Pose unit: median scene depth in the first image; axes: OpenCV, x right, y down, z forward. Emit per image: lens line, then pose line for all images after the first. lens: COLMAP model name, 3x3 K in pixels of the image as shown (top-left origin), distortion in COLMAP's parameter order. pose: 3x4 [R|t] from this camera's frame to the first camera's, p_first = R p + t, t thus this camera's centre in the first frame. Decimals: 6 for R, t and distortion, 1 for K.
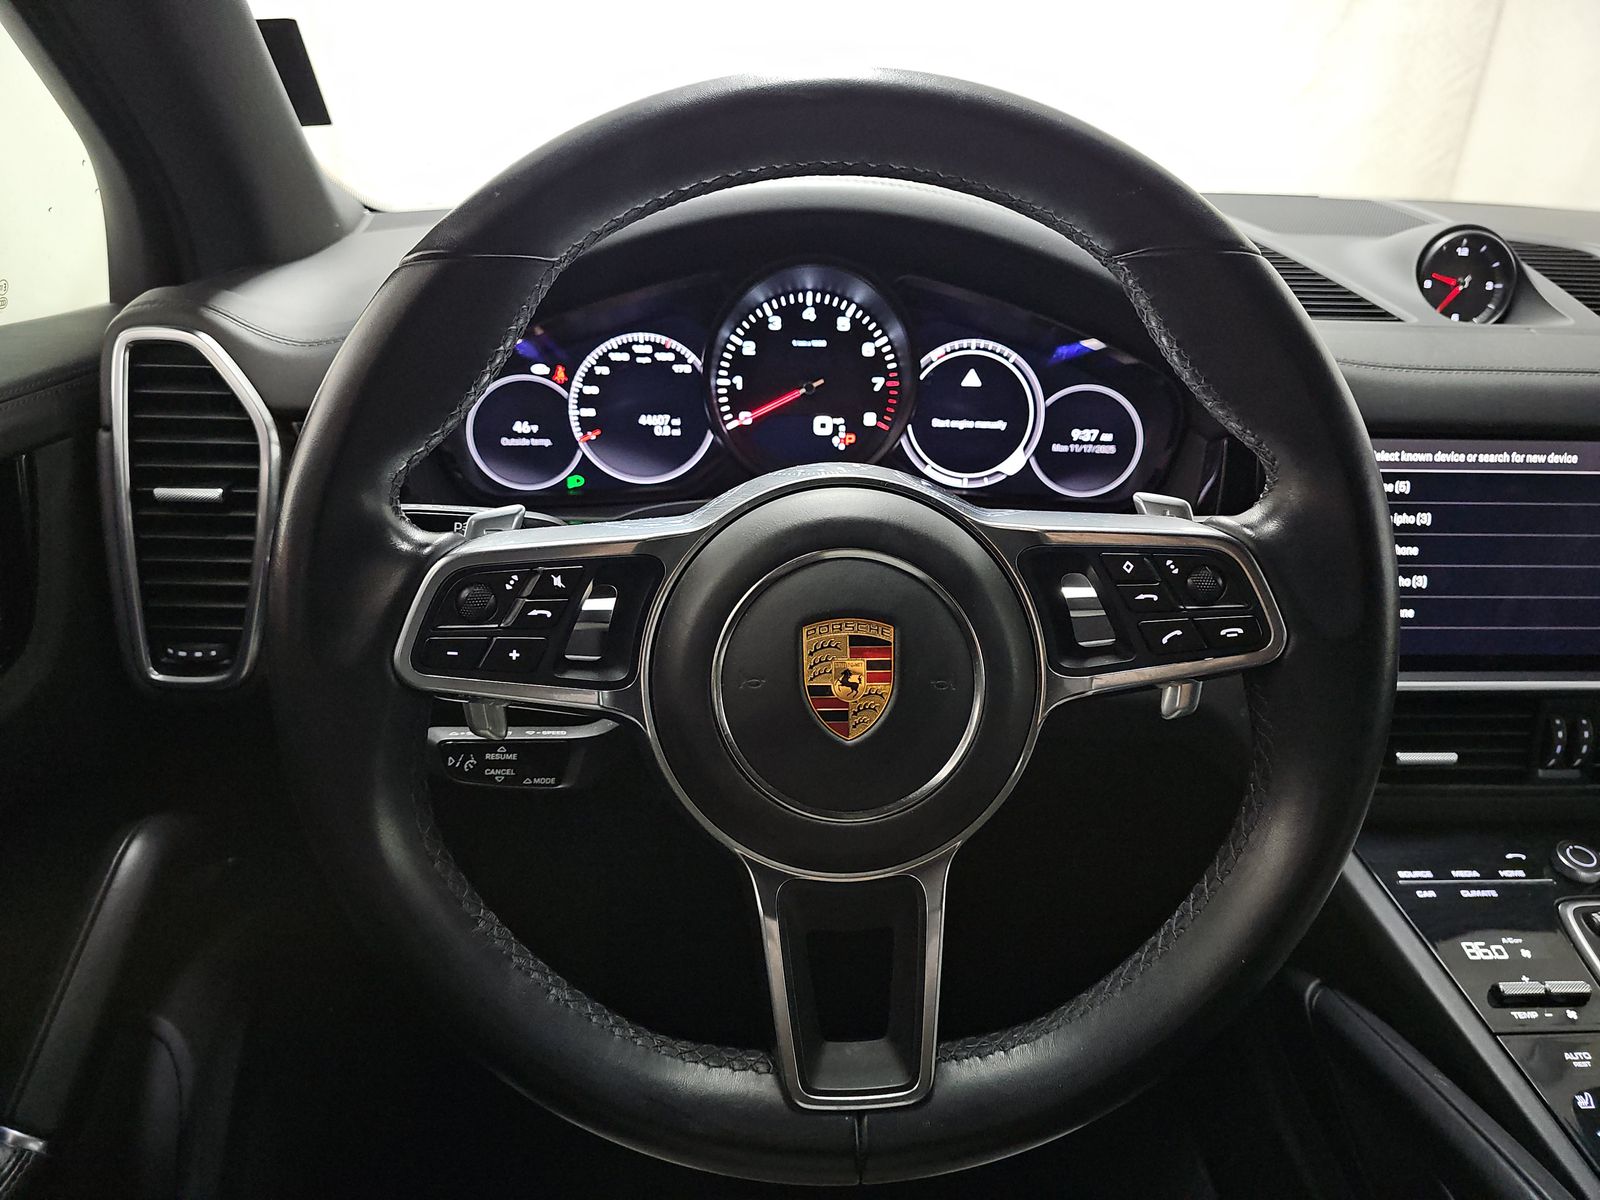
lens RADIAL K [[1066.2, 0, 800.0], [0, 1066.2, 600.0], [0, 0, 1]] dist [0.034198, -0.031400]
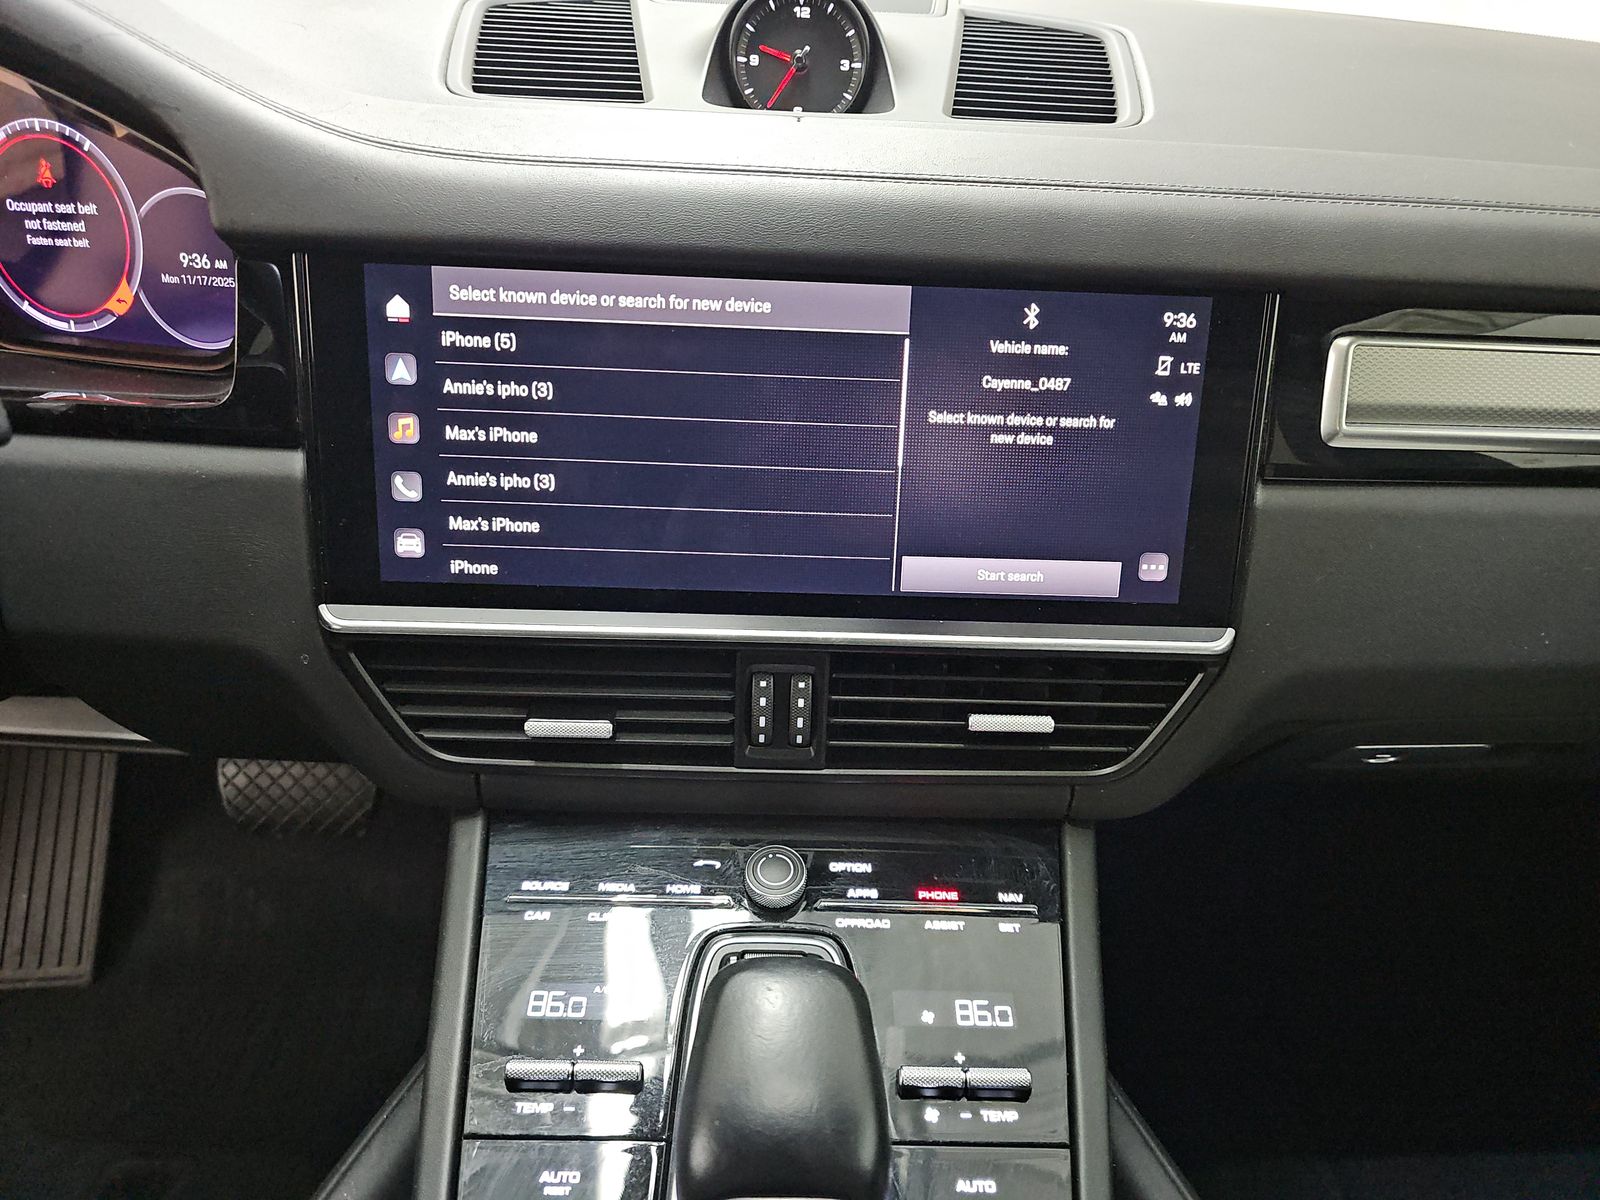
lens RADIAL K [[1066.2, 0, 800.0], [0, 1066.2, 600.0], [0, 0, 1]] dist [0.034198, -0.031400]
pose [[0.999105, 0.030817, -0.028961, 0.696523], [-0.027572, 0.993935, 0.106454, -0.017529], [0.032066, -0.105560, 0.993896, 0.280722]]
